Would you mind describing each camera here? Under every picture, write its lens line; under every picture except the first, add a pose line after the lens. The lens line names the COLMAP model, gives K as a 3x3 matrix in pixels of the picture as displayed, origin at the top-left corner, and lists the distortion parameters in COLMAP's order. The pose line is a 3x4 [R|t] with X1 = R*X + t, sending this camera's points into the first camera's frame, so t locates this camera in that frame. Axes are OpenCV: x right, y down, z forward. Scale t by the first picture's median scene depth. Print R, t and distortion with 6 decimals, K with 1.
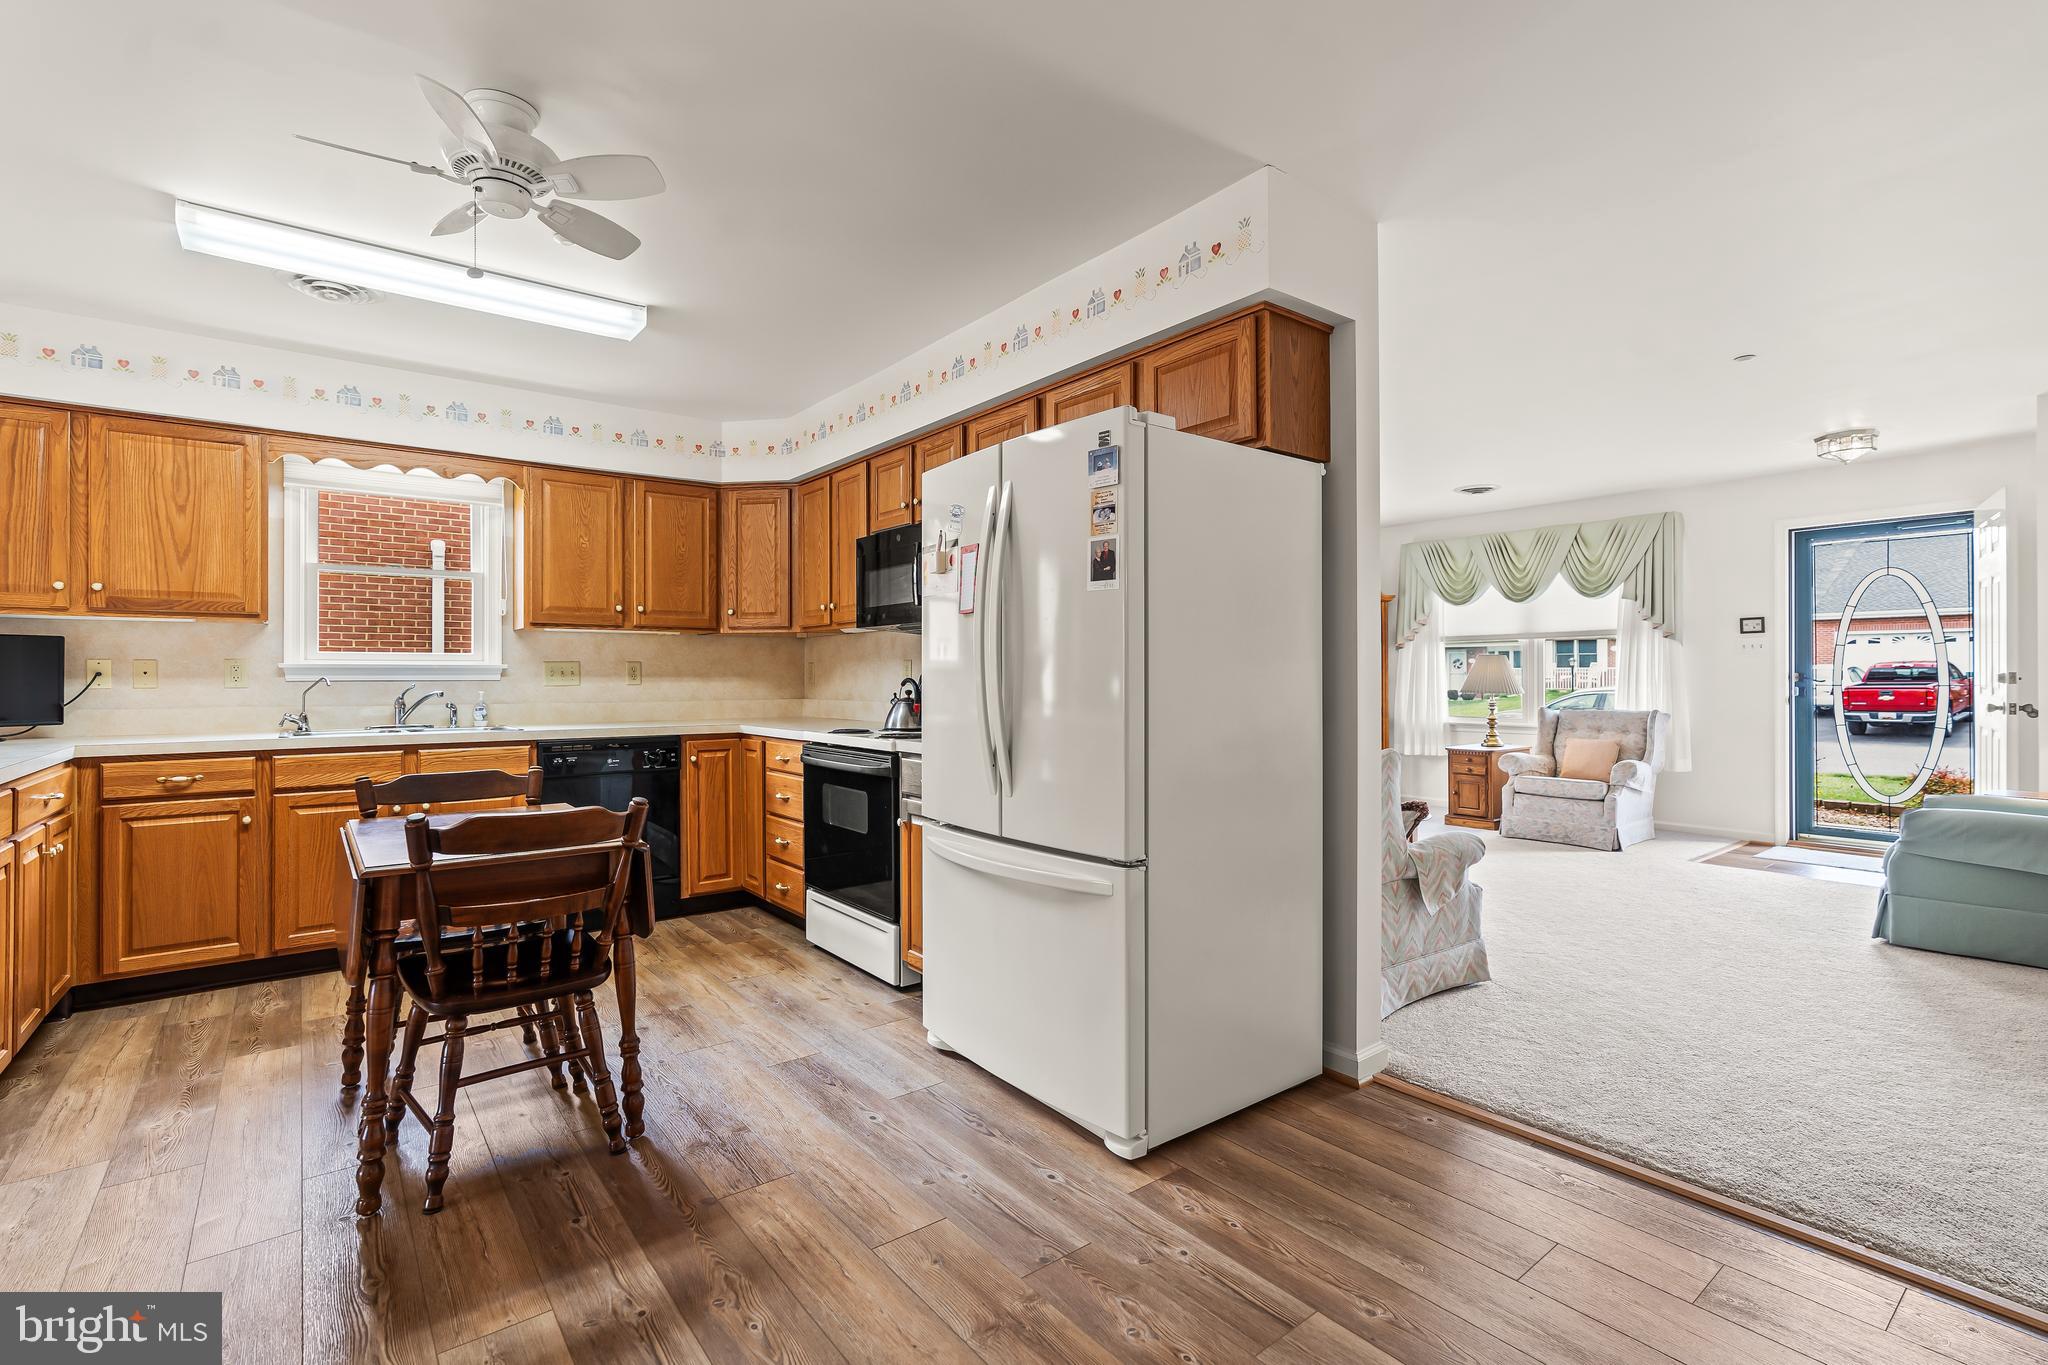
lens RADIAL K [[927.7, 0, 1023.0], [0, 927.7, 671.3], [0, 0, 1]] dist [-0.009247, 0.004024]
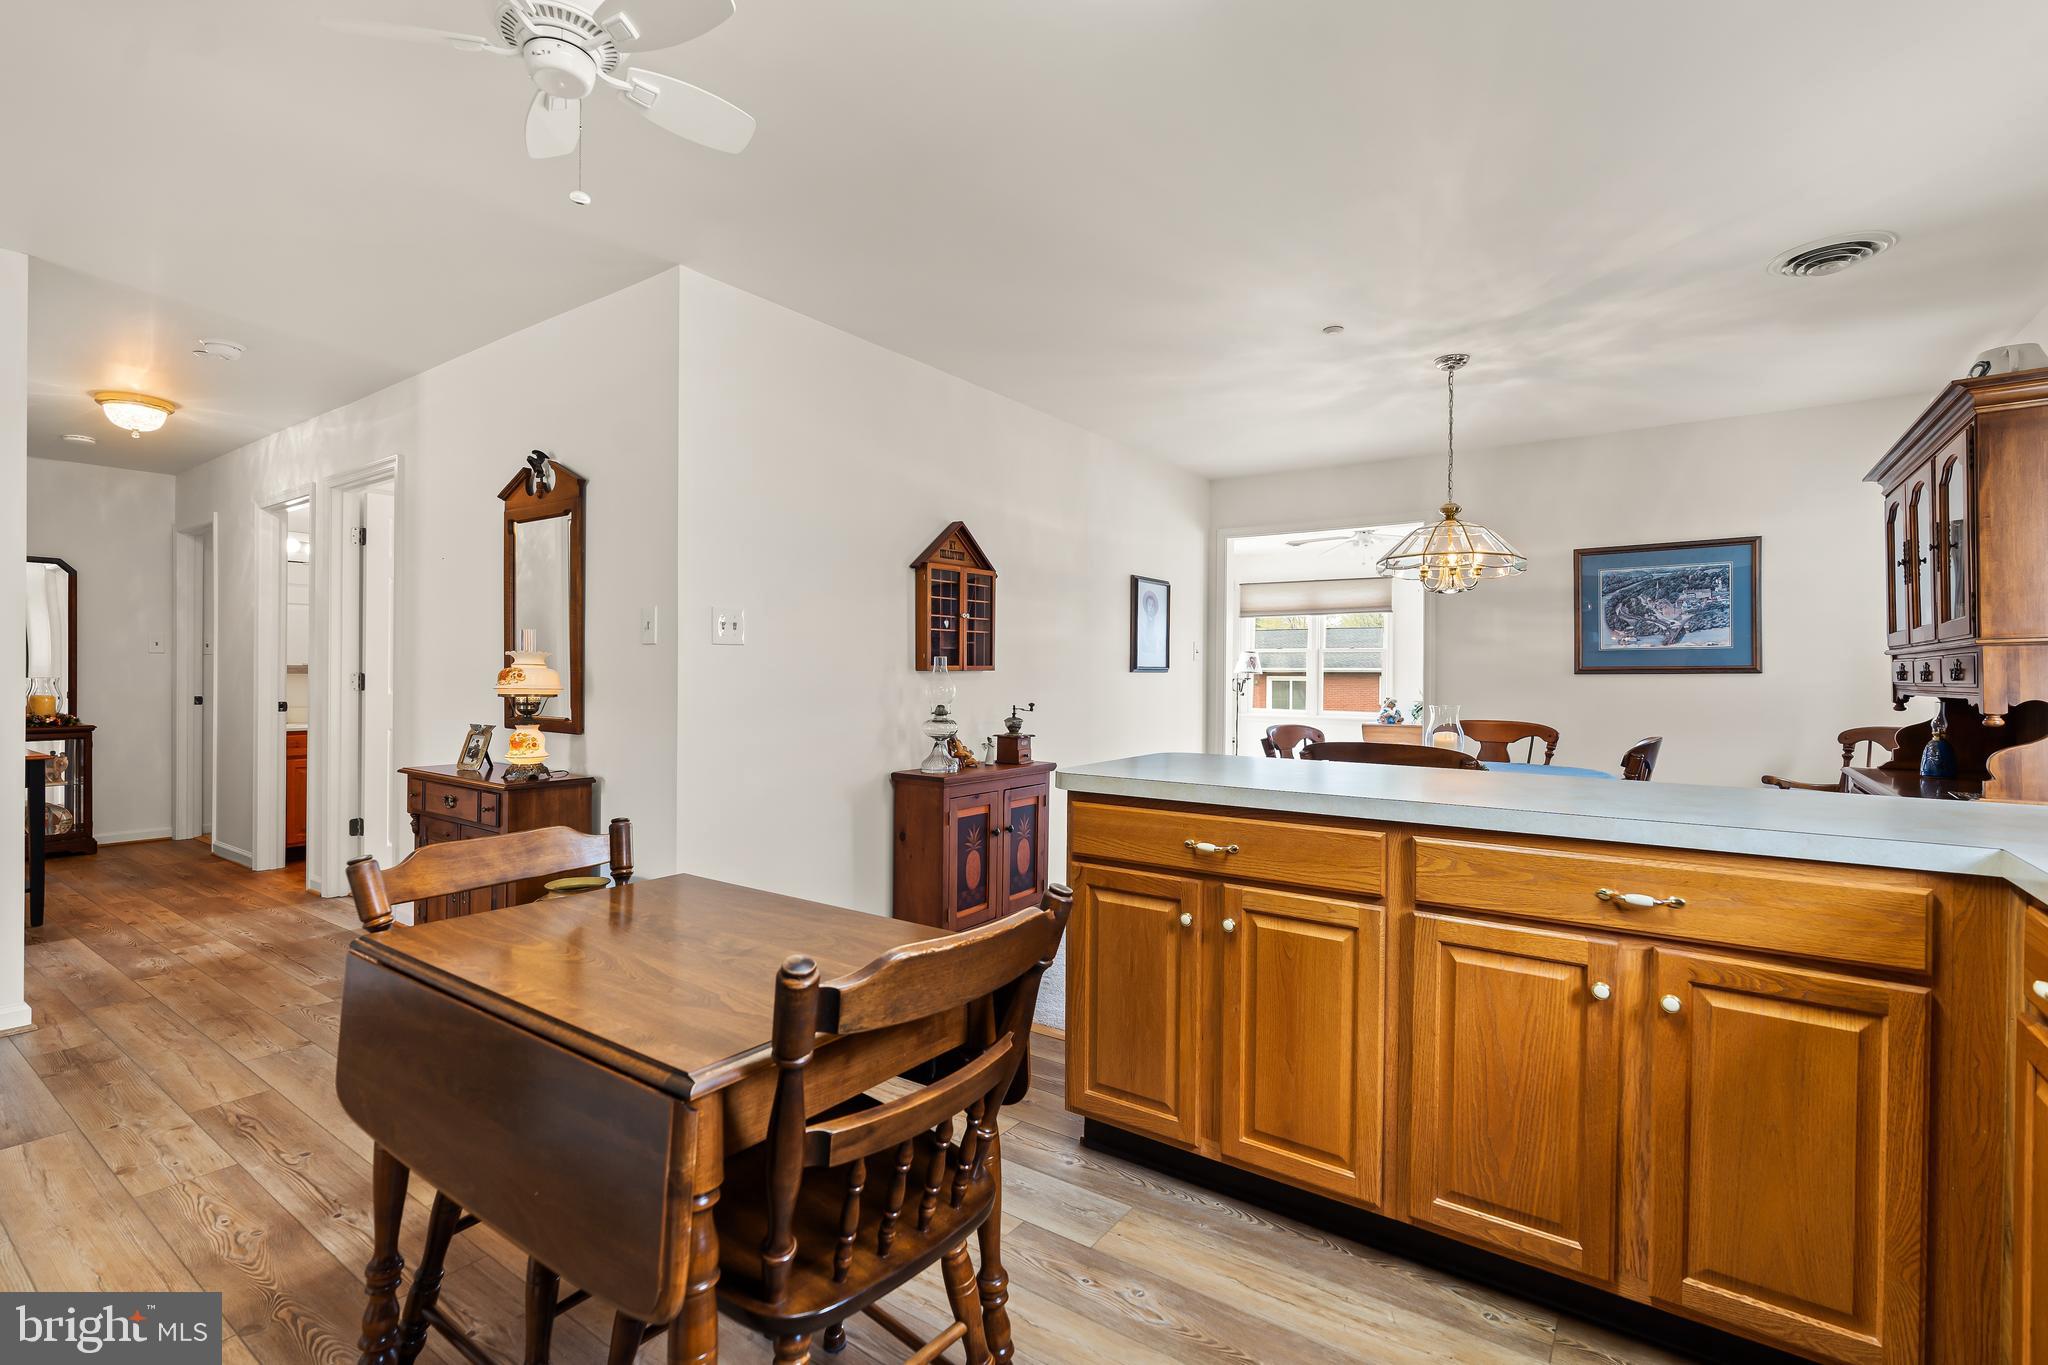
lens RADIAL K [[927.7, 0, 1021.4], [0, 927.7, 674.9], [0, 0, 1]] dist [-0.009247, 0.004024]
pose [[-0.958548, -0.003645, -0.284907, -0.381580], [-0.003574, 0.999993, -0.000768, 0.003537], [0.284908, 0.000283, -0.958555, 0.995466]]
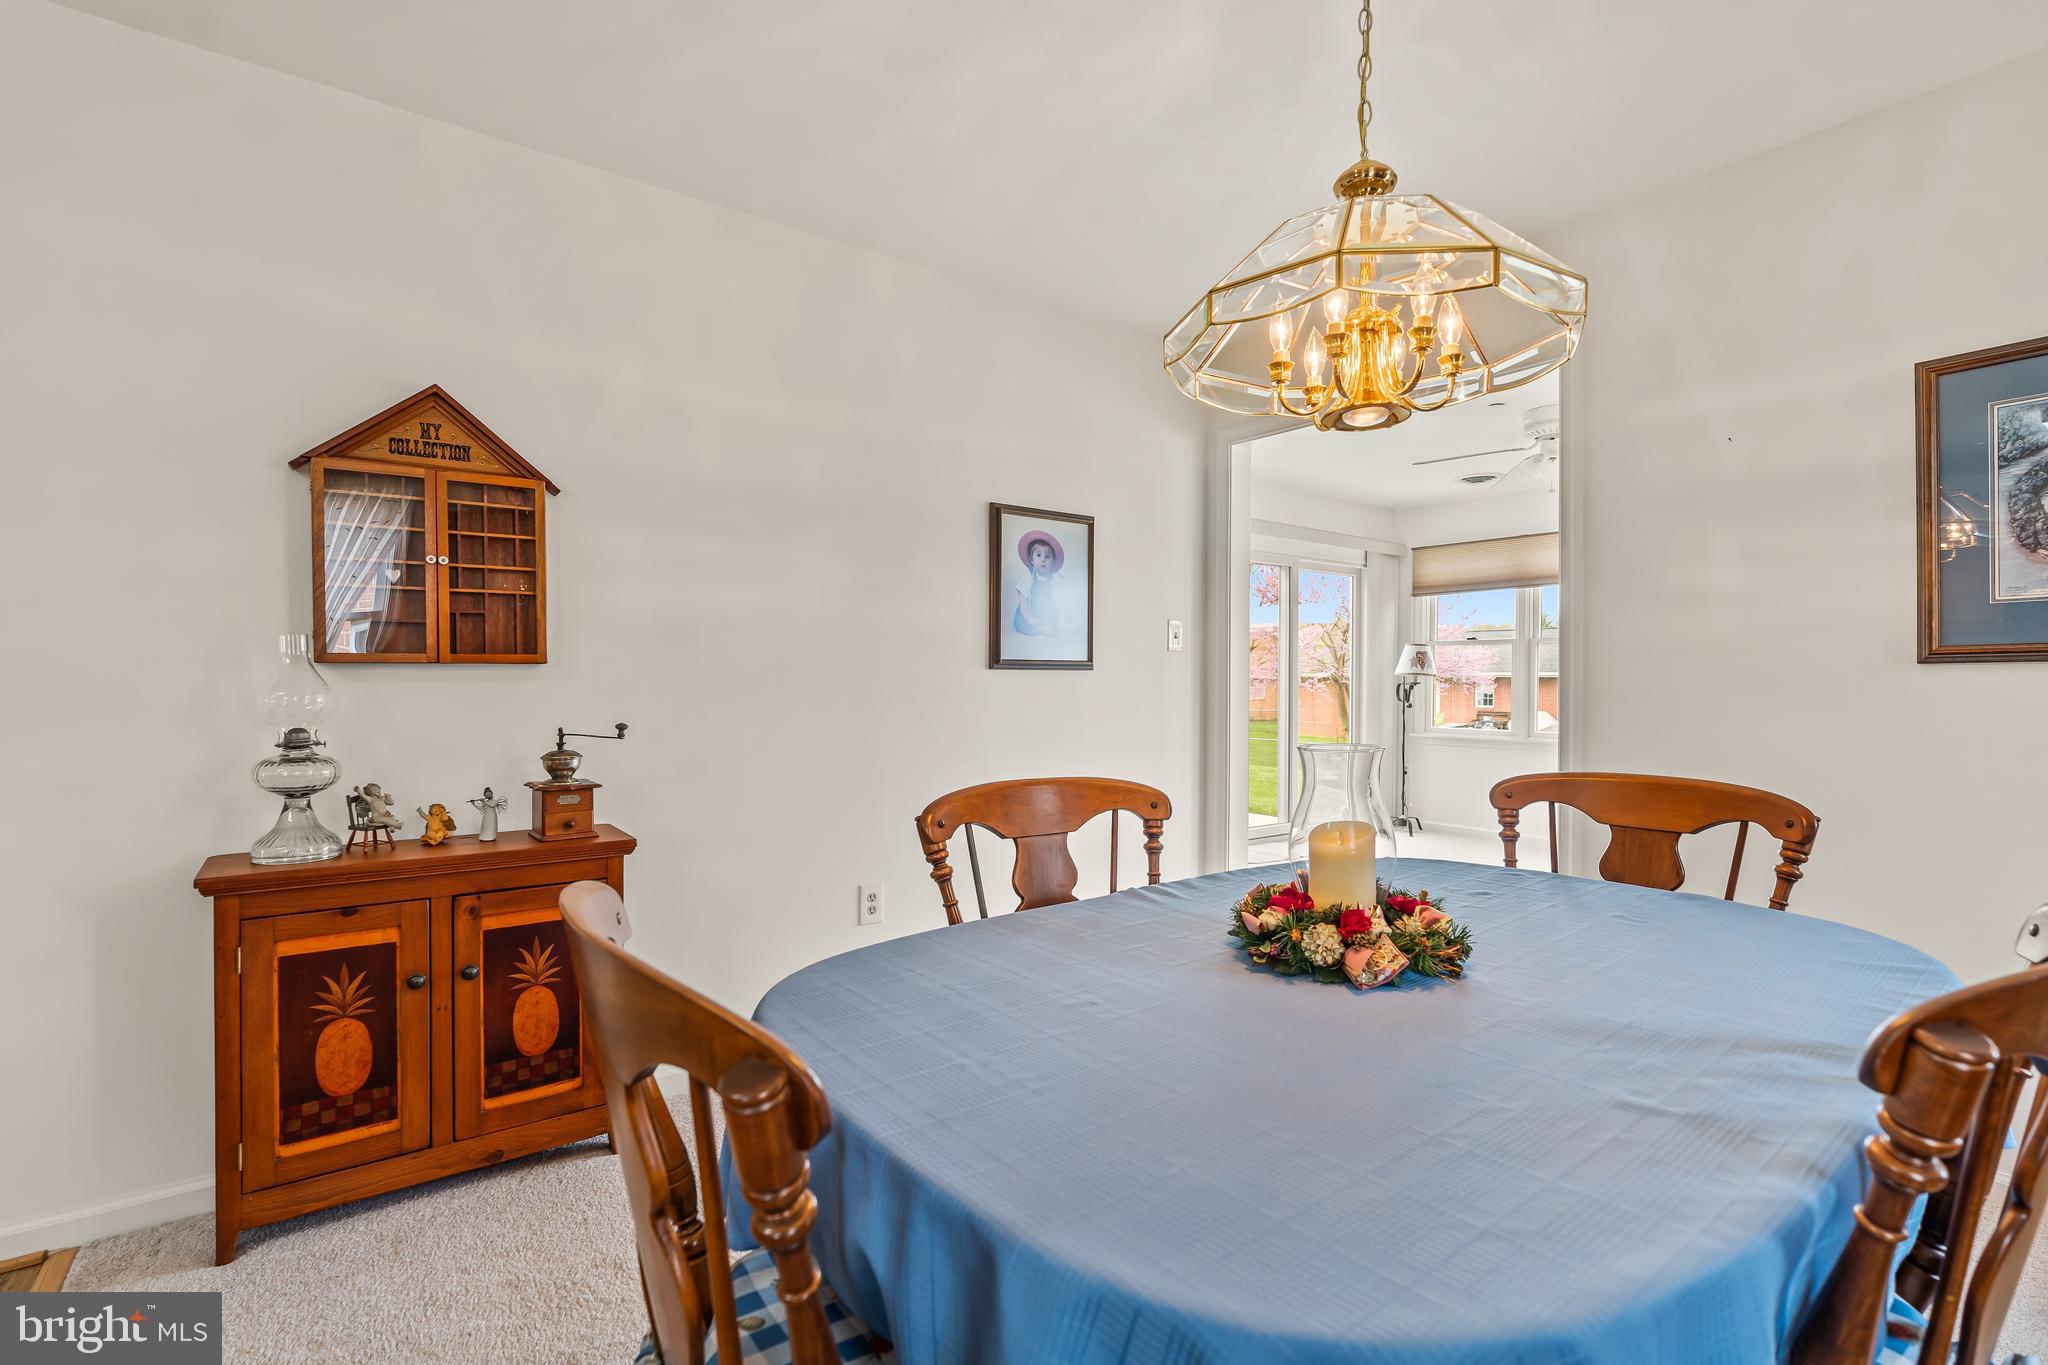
lens RADIAL K [[927.7, 0, 1024.0], [0, 927.7, 686.7], [0, 0, 1]] dist [-0.009247, 0.004024]
pose [[-0.999789, -0.000703, 0.020512, -0.962837], [-0.000637, 0.999995, 0.003225, 0.010087], [-0.020514, 0.003212, -0.999784, 0.538633]]
